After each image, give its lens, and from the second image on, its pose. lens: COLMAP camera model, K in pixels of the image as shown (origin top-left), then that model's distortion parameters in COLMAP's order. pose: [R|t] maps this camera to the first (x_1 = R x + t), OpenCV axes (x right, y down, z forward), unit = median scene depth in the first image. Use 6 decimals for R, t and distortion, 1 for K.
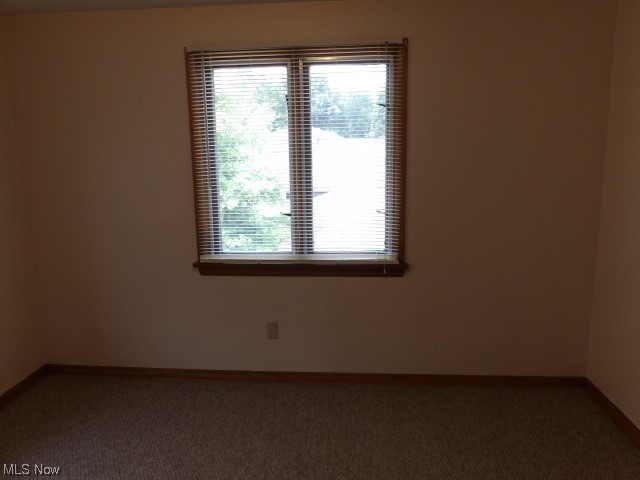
lens RADIAL K [[453.8, 0, 318.3], [0, 453.8, 239.2], [0, 0, 1]] dist [-0.036542, 0.040944]
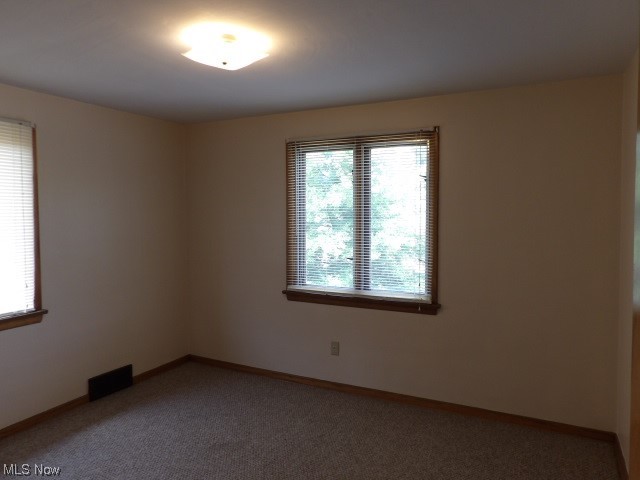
lens RADIAL K [[453.8, 0, 318.3], [0, 453.8, 239.2], [0, 0, 1]] dist [-0.036542, 0.040944]
pose [[0.924900, 0.037508, -0.378356, 0.341252], [-0.084714, 0.990437, -0.108898, 0.040231], [0.370653, 0.132772, 0.919232, -0.246149]]
